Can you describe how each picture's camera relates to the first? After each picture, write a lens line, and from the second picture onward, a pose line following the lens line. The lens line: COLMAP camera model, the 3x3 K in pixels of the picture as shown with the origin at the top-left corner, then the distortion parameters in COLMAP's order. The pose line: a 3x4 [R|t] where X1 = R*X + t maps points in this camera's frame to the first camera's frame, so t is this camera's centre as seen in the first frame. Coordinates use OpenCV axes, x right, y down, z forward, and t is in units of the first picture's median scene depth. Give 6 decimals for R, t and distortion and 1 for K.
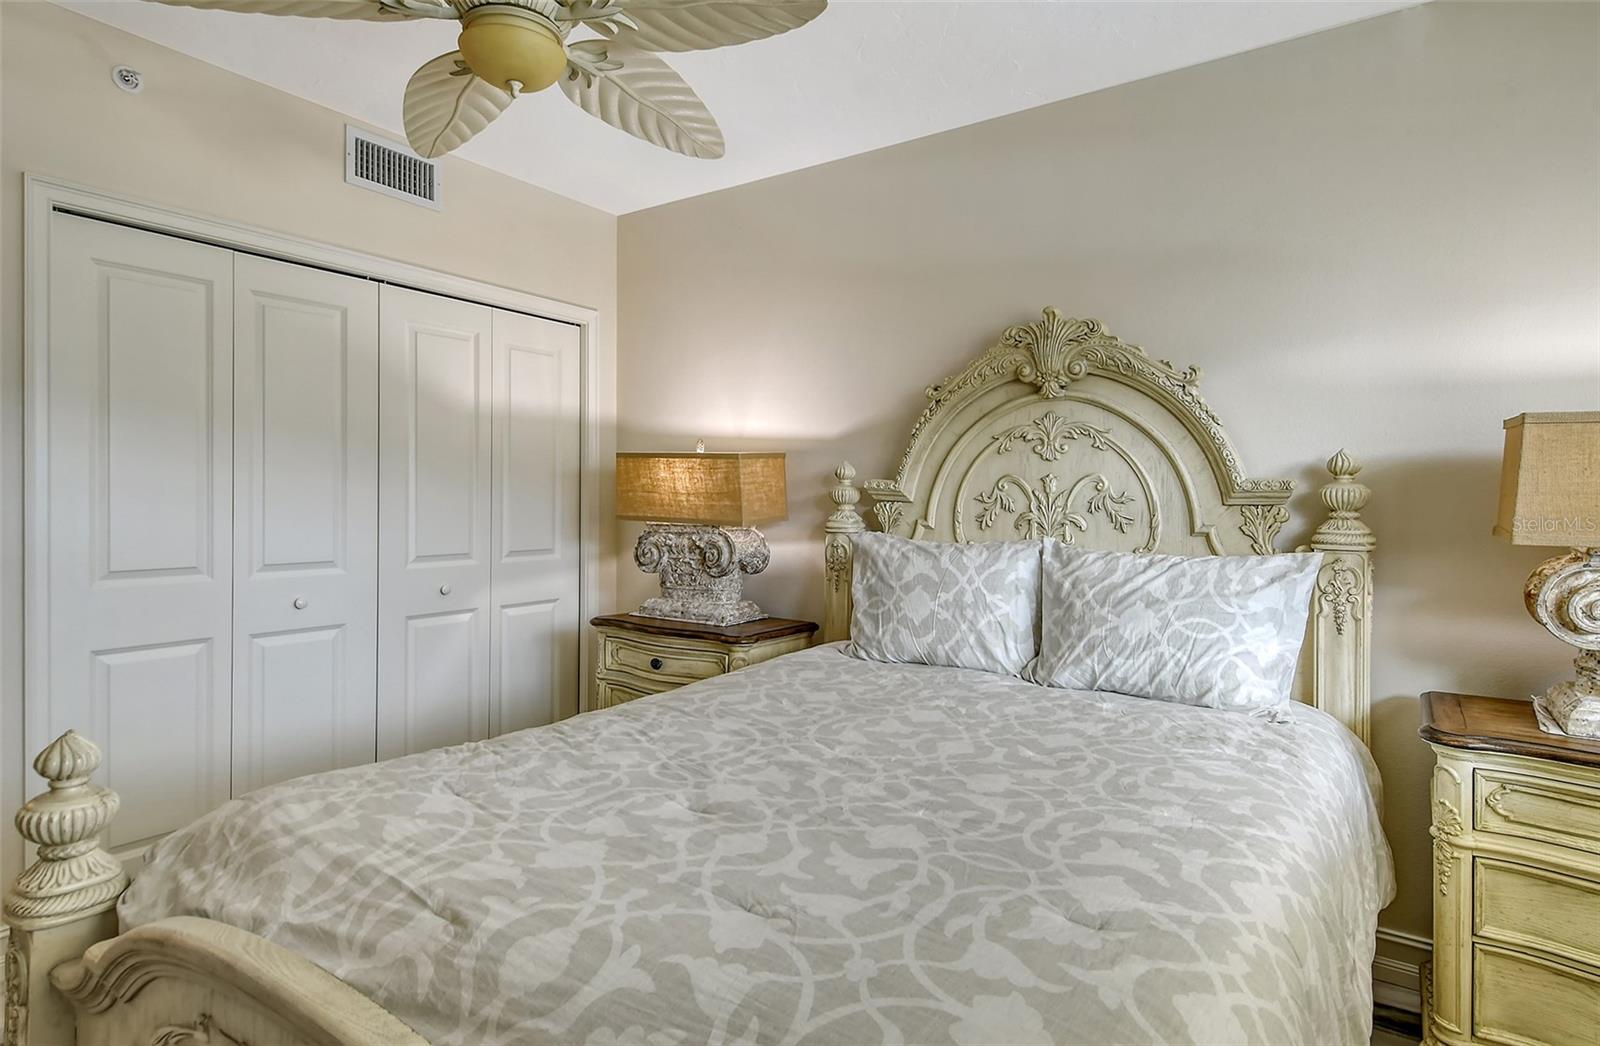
lens RADIAL K [[860.0, 0, 805.0], [0, 860.0, 517.5], [0, 0, 1]] dist [0.028536, -0.015409]
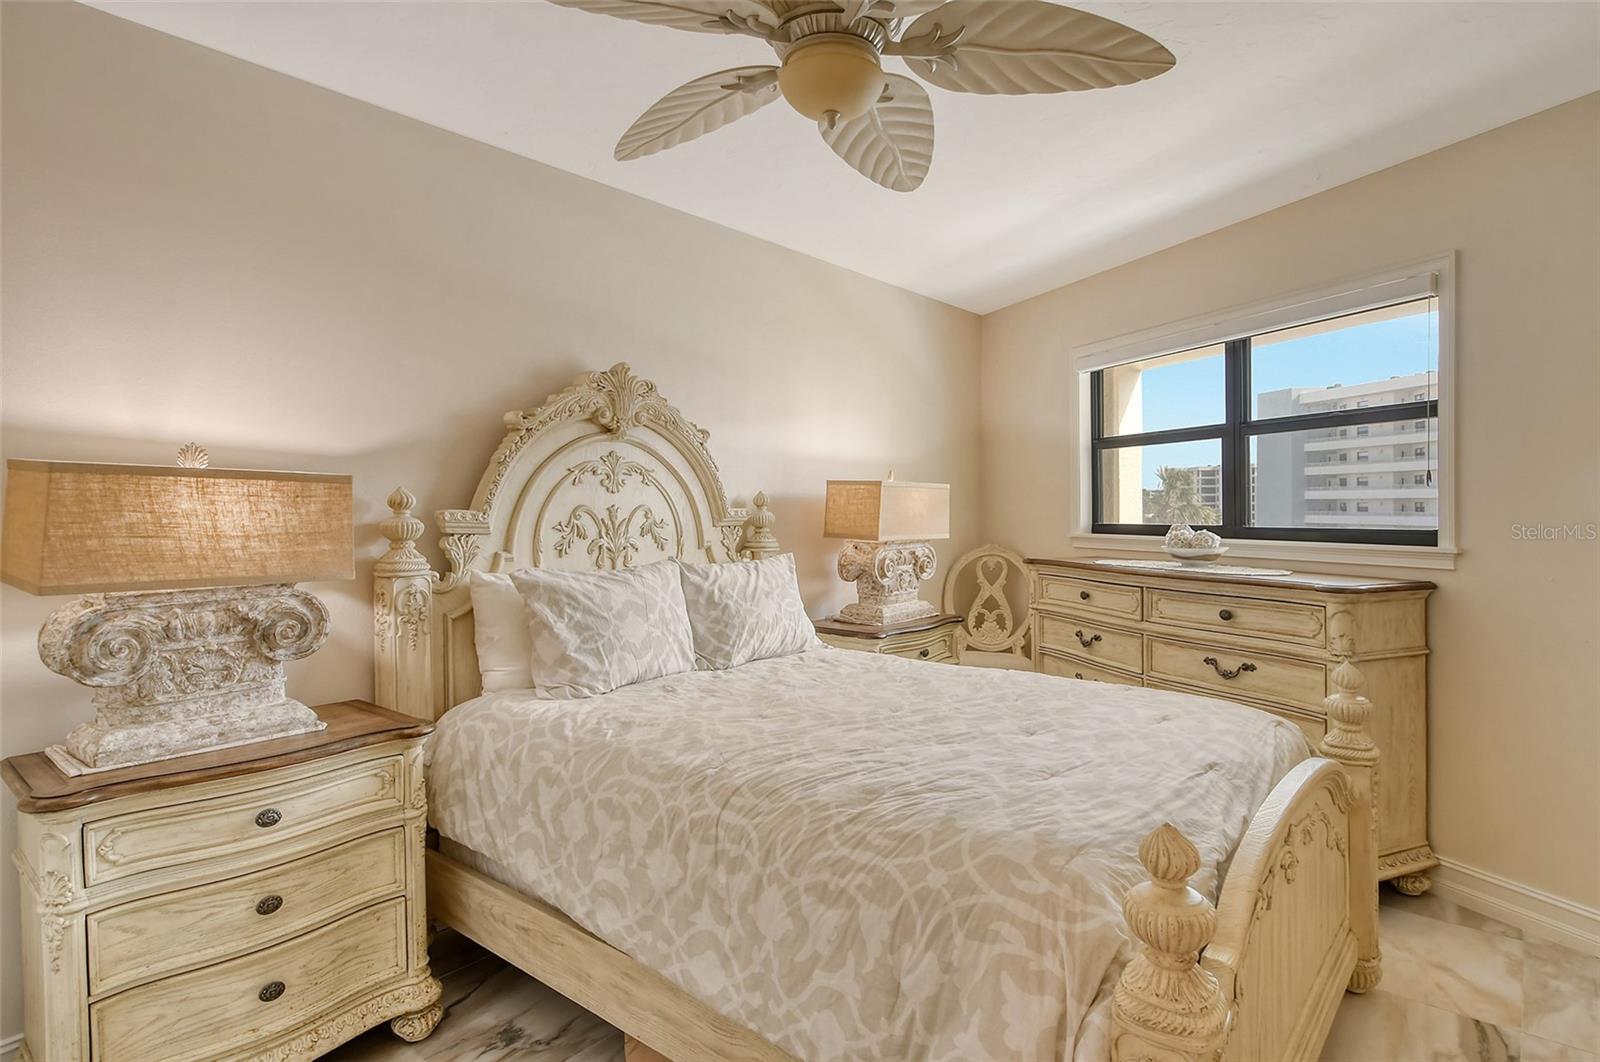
lens RADIAL K [[863.3, 0, 806.2], [0, 863.3, 530.3], [0, 0, 1]] dist [0.037222, -0.020274]
pose [[0.088620, -0.041202, 0.995213, -0.850581], [0.027920, 0.998854, 0.038866, -0.053331], [-0.995674, 0.024342, 0.089668, 0.637595]]
